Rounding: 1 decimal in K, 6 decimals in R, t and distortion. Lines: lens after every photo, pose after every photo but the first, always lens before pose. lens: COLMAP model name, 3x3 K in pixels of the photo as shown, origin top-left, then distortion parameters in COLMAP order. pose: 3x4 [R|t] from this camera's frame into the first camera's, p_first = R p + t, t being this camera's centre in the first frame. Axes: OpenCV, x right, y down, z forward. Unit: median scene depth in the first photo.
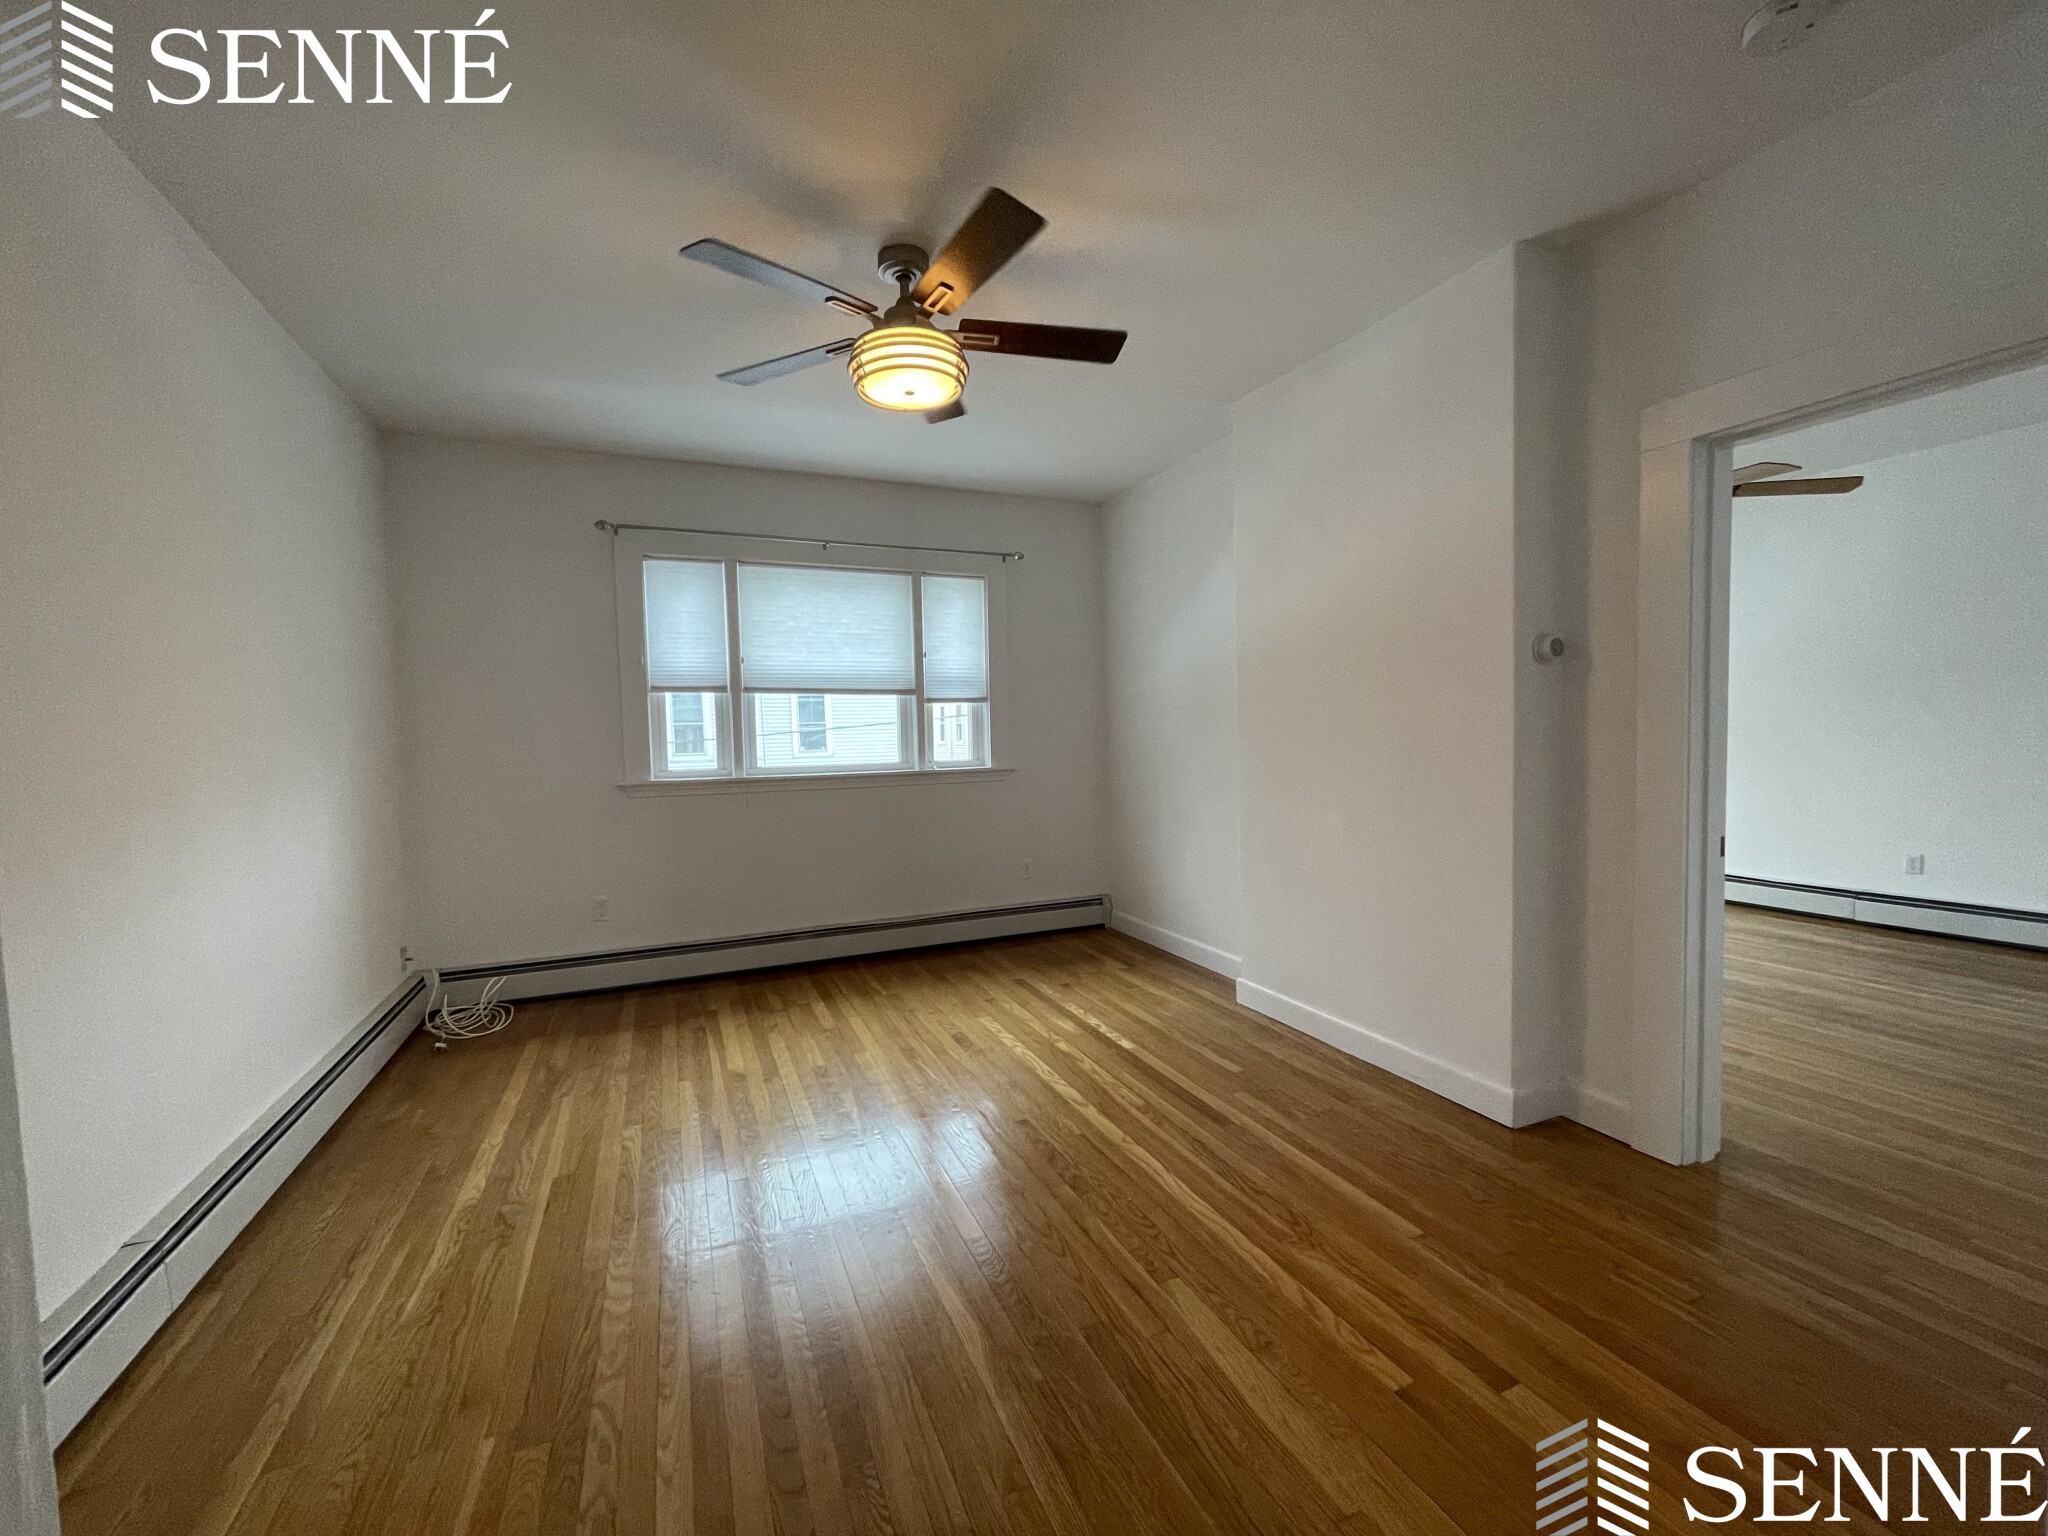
lens RADIAL K [[832.1, 0, 1009.0], [0, 832.1, 776.3], [0, 0, 1]] dist [0.001418, 0.000061]
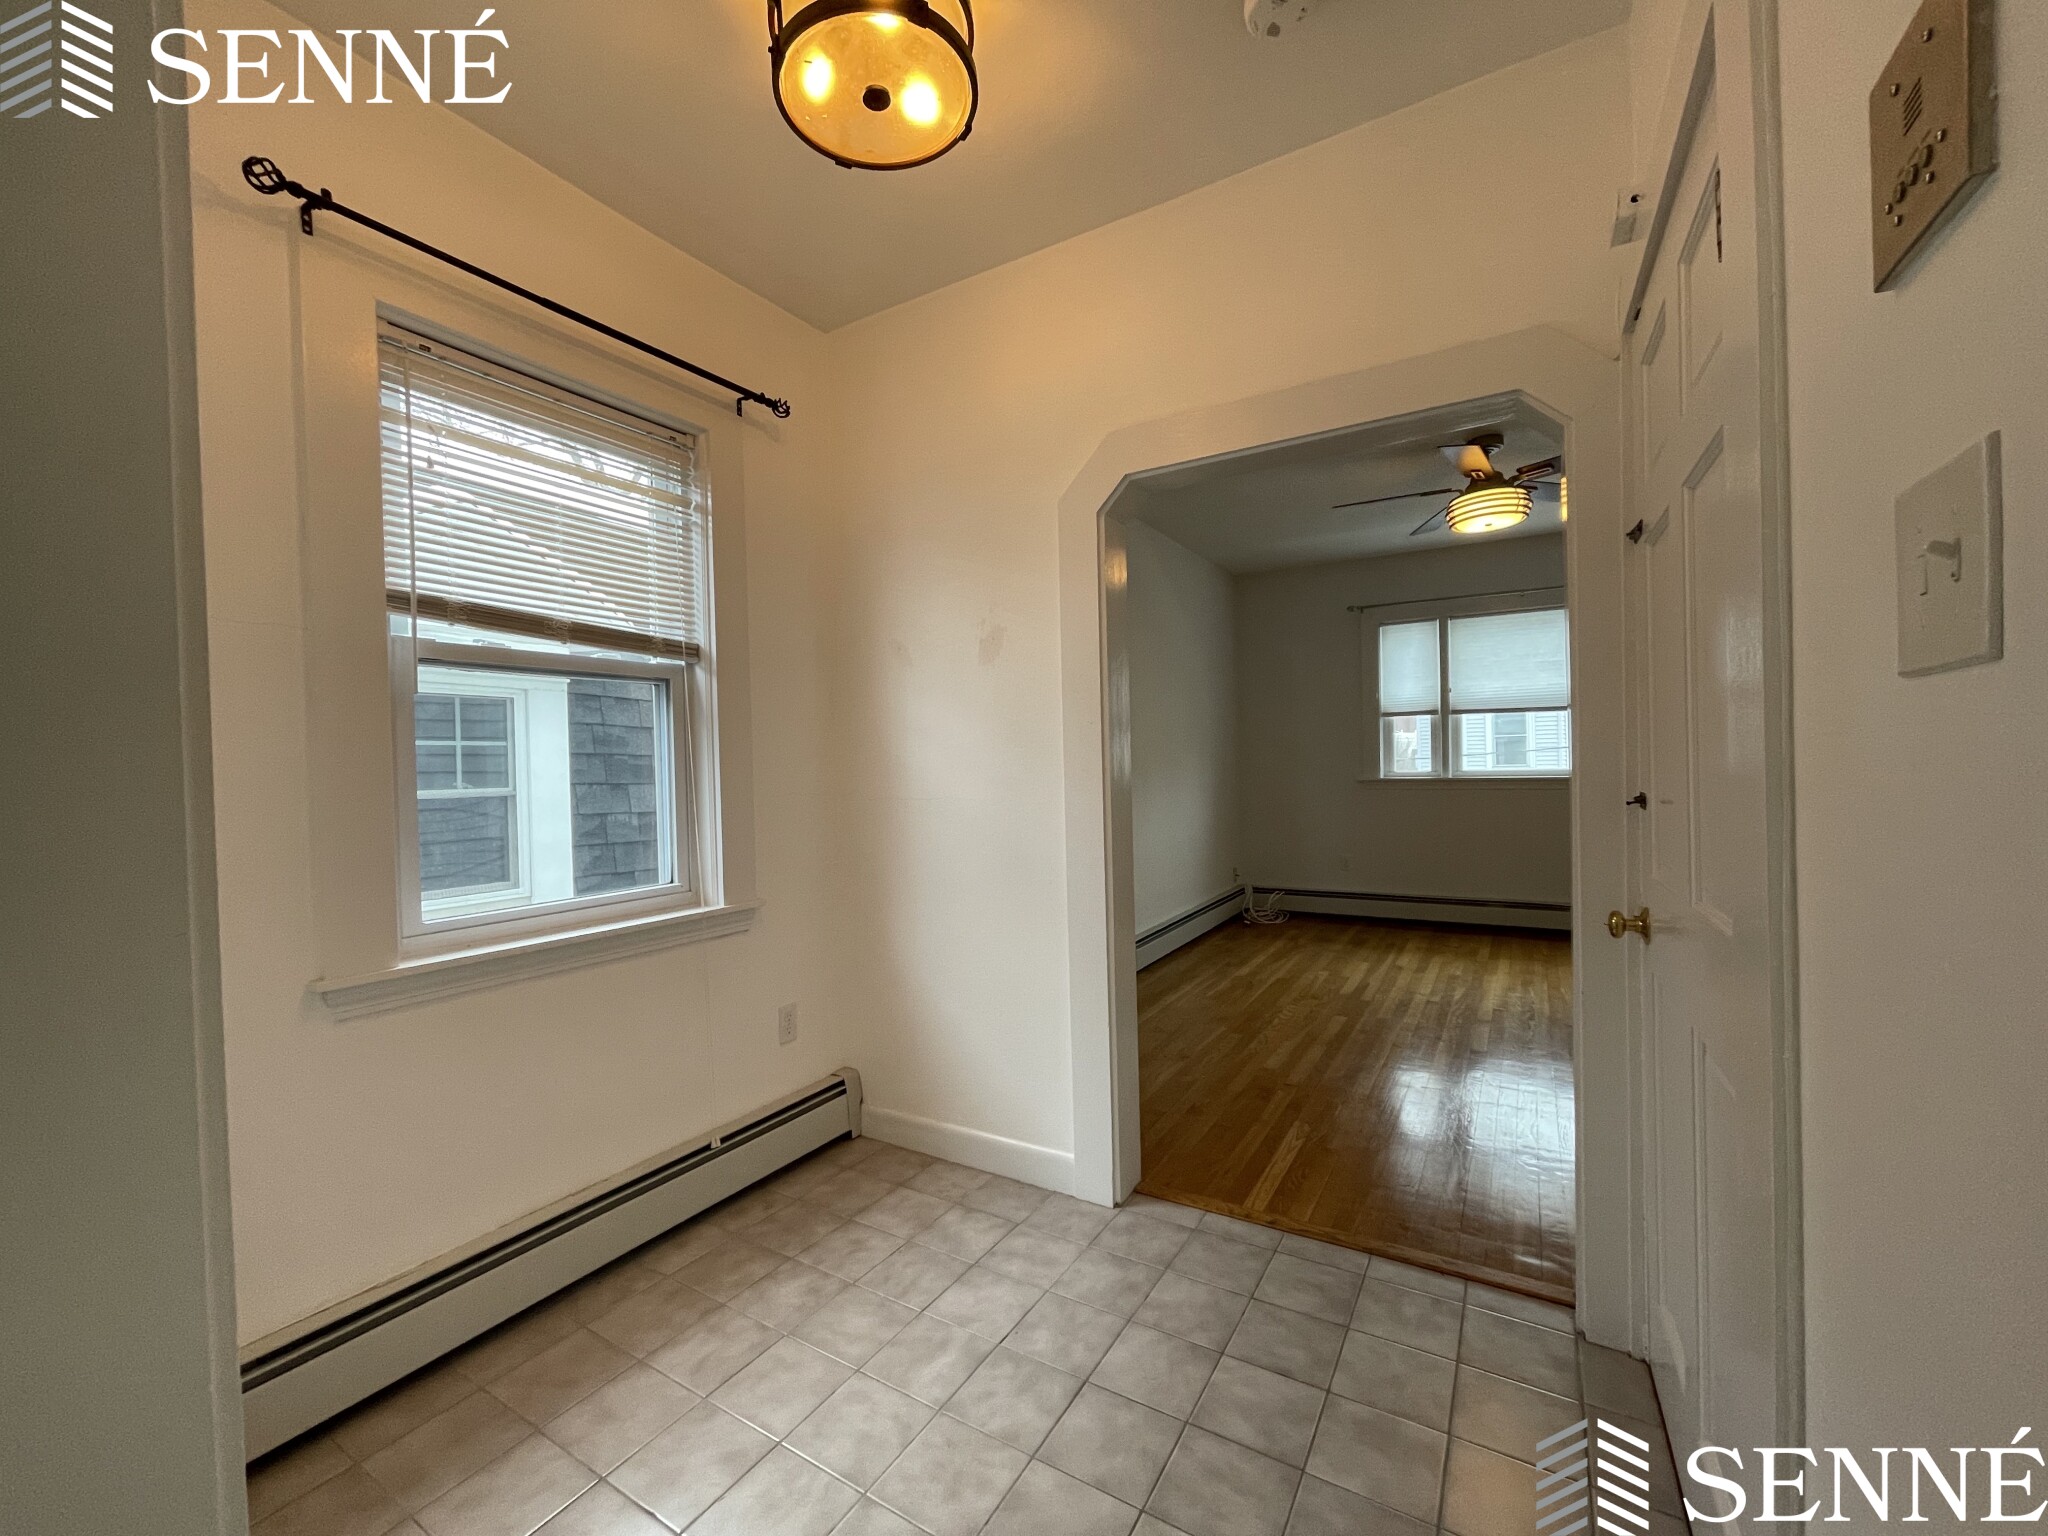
lens RADIAL K [[832.1, 0, 1021.5], [0, 832.1, 769.8], [0, 0, 1]] dist [0.001418, 0.000061]
pose [[0.591099, 0.017934, -0.806399, 0.357364], [-0.035830, 0.999350, -0.004038, 0.018502], [0.805803, 0.031281, 0.591358, -0.347653]]
